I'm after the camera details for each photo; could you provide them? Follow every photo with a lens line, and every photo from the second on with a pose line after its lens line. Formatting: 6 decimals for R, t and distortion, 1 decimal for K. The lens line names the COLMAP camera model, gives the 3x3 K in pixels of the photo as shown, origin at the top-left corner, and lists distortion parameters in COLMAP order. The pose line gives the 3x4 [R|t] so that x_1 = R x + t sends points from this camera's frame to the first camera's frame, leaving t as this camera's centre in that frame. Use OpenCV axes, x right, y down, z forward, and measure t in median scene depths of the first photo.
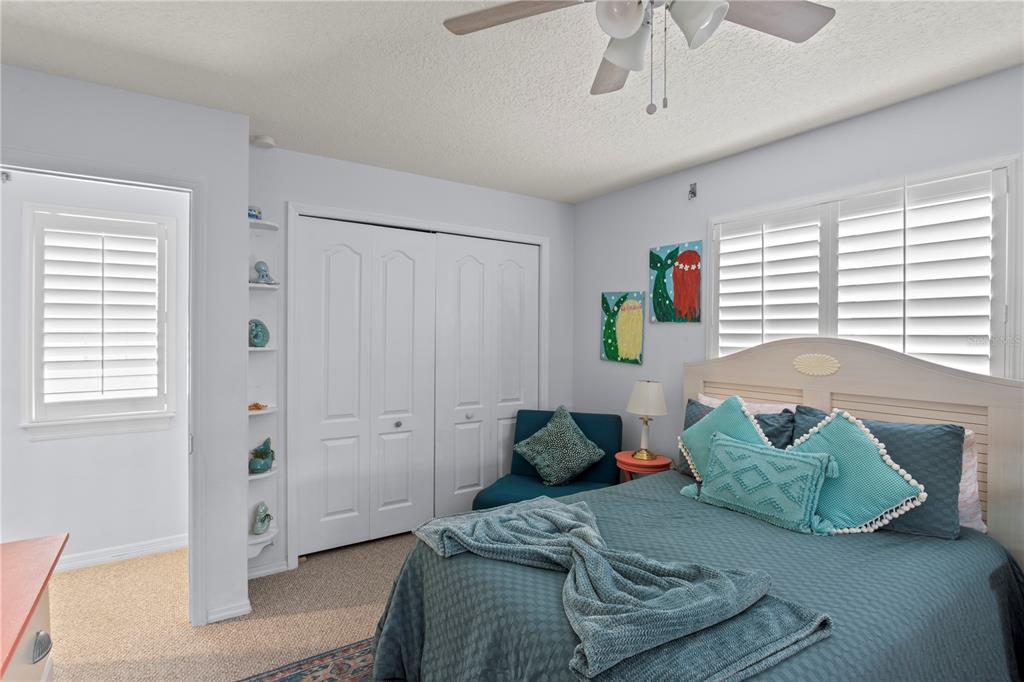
lens RADIAL K [[507.5, 0, 507.6], [0, 507.5, 330.7], [0, 0, 1]] dist [-0.015661, 0.002052]
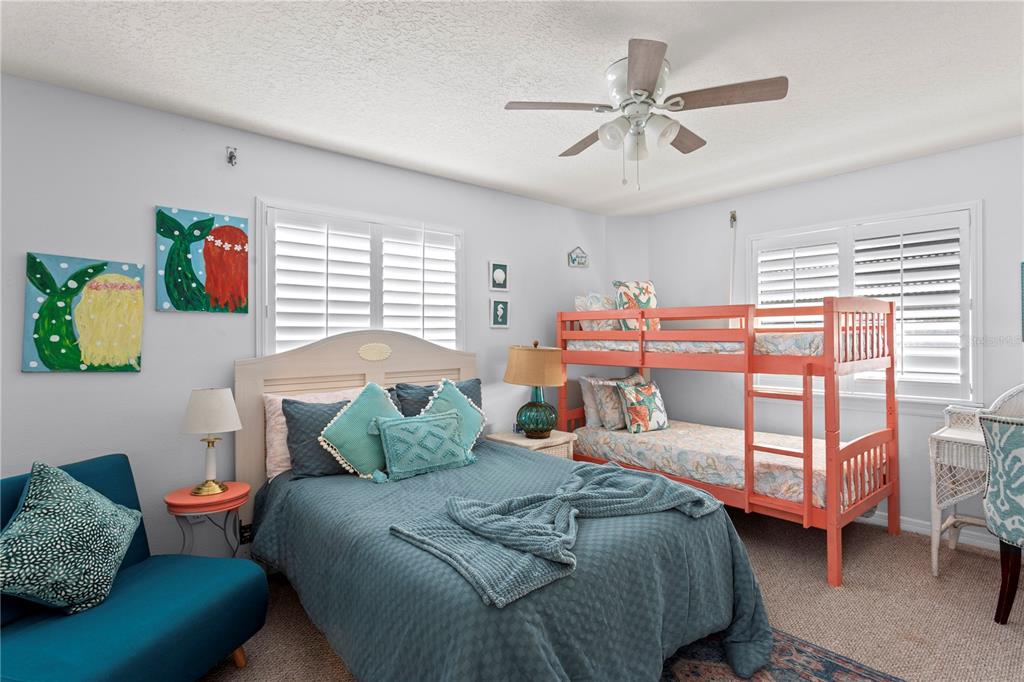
lens RADIAL K [[507.5, 0, 507.6], [0, 507.5, 330.7], [0, 0, 1]] dist [-0.015661, 0.002052]
pose [[-0.134910, 0.002169, 0.990855, -0.508740], [-0.000260, 0.999997, -0.002225, 0.014370], [-0.990858, -0.000558, -0.134909, 0.642587]]
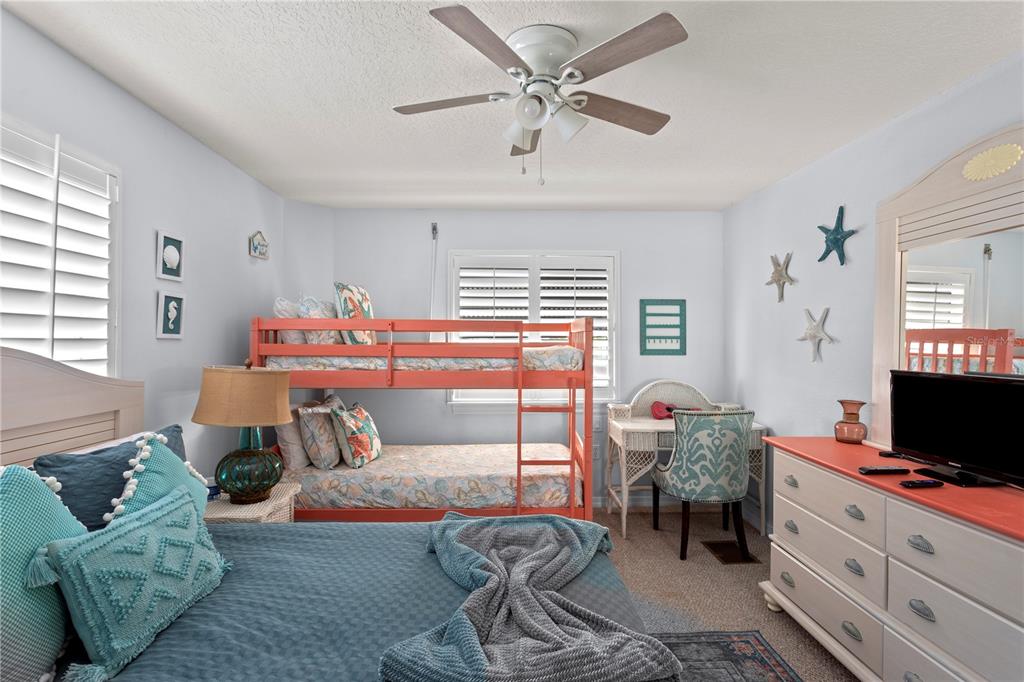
lens RADIAL K [[507.5, 0, 507.6], [0, 507.5, 330.7], [0, 0, 1]] dist [-0.015661, 0.002052]
pose [[-0.856084, 0.002228, 0.516833, -0.146605], [-0.011692, 0.999651, -0.023677, 0.005349], [-0.516705, -0.026312, -0.855759, 0.875624]]
